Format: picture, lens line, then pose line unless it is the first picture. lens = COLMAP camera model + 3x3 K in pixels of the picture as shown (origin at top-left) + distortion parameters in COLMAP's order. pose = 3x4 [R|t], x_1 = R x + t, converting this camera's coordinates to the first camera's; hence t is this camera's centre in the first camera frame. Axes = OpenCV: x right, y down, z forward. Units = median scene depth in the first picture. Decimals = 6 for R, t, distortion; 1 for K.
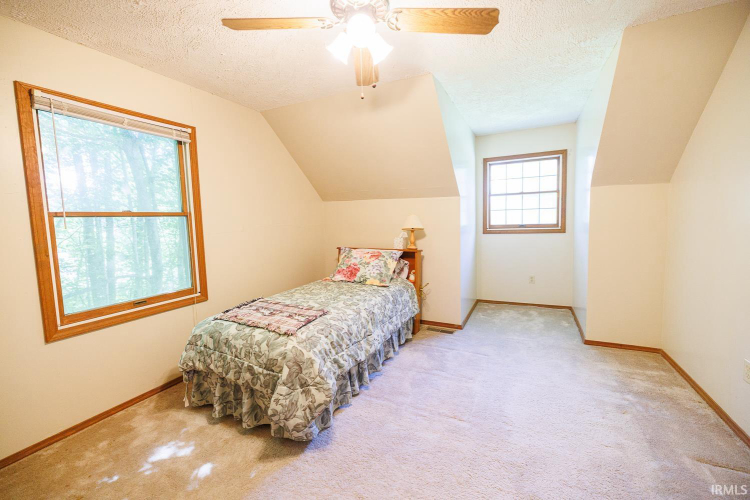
lens RADIAL K [[312.3, 0, 372.4], [0, 312.3, 248.6], [0, 0, 1]] dist [-0.003924, -0.000066]
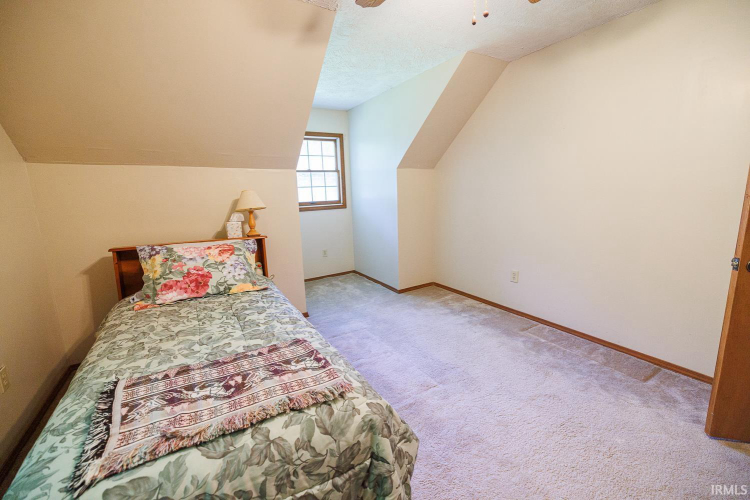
lens RADIAL K [[312.3, 0, 373.9], [0, 312.3, 248.3], [0, 0, 1]] dist [-0.003924, -0.000066]
pose [[0.531069, -0.144183, 0.834971, -0.397839], [0.096940, 0.989285, 0.109173, -0.025446], [-0.841765, 0.022964, 0.539356, 0.376737]]
